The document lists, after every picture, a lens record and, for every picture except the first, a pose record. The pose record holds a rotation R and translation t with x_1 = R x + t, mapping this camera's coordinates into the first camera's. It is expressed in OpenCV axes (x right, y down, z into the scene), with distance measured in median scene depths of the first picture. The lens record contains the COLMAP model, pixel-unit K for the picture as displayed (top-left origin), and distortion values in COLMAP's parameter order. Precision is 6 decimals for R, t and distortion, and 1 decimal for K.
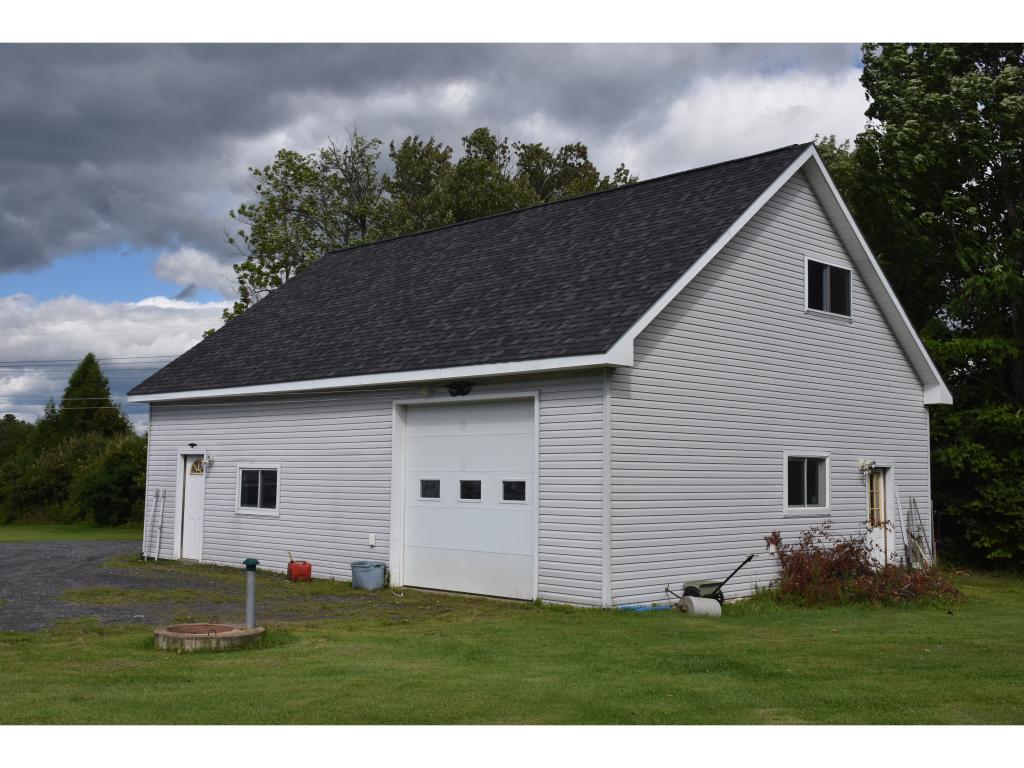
lens RADIAL K [[1173.5, 0, 511.5], [0, 1173.5, 377.7], [0, 0, 1]] dist [0.047145, 0.000000]
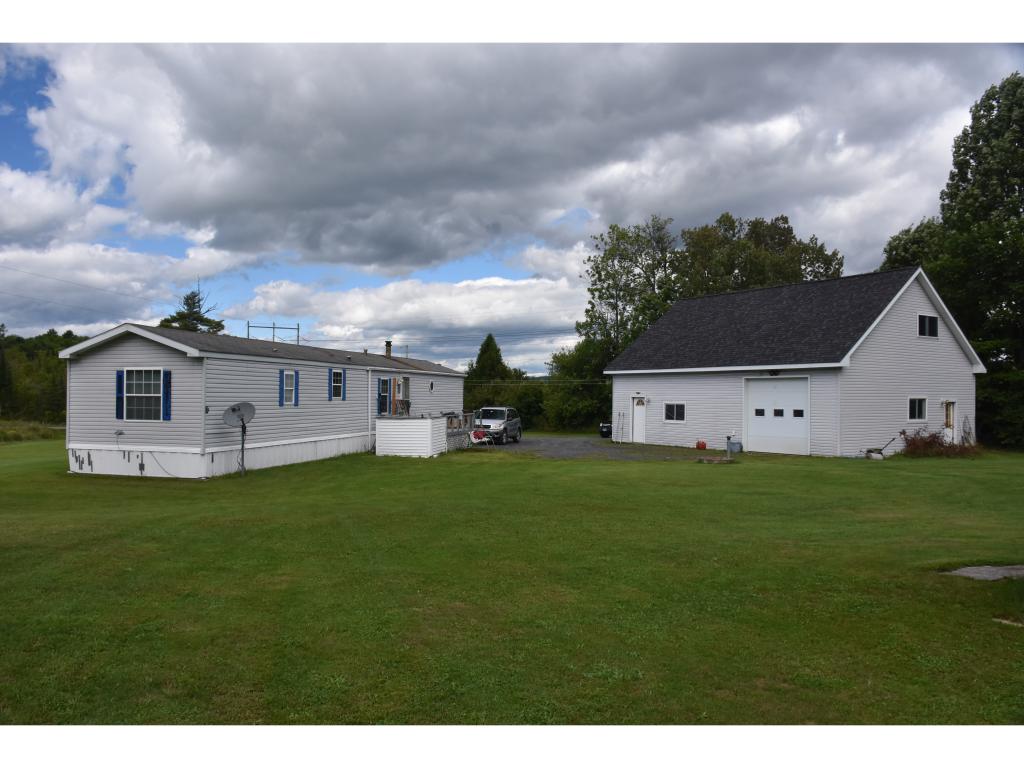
lens RADIAL K [[827.4, 0, 509.3], [0, 827.4, 386.5], [0, 0, 1]] dist [-0.107602, 0.039826]
pose [[0.974727, -0.007006, -0.223289, -0.182911], [0.021883, 0.997696, 0.064223, -0.076884], [0.222324, -0.067486, 0.972634, -0.741708]]
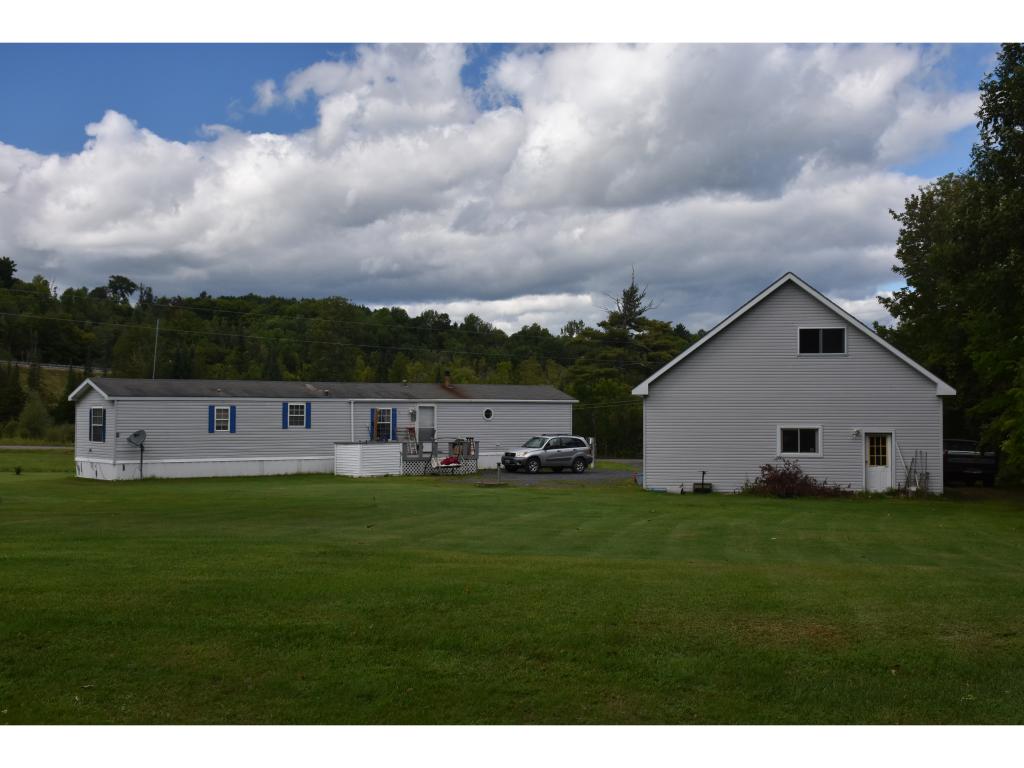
lens RADIAL K [[1401.0, 0, 515.7], [0, 1401.0, 385.6], [0, 0, 1]] dist [0.019918, 0.000000]
pose [[0.591368, -0.023560, -0.806058, 1.849777], [0.069482, 0.997344, 0.021825, -0.089354], [0.803403, -0.068913, 0.591435, -0.784412]]
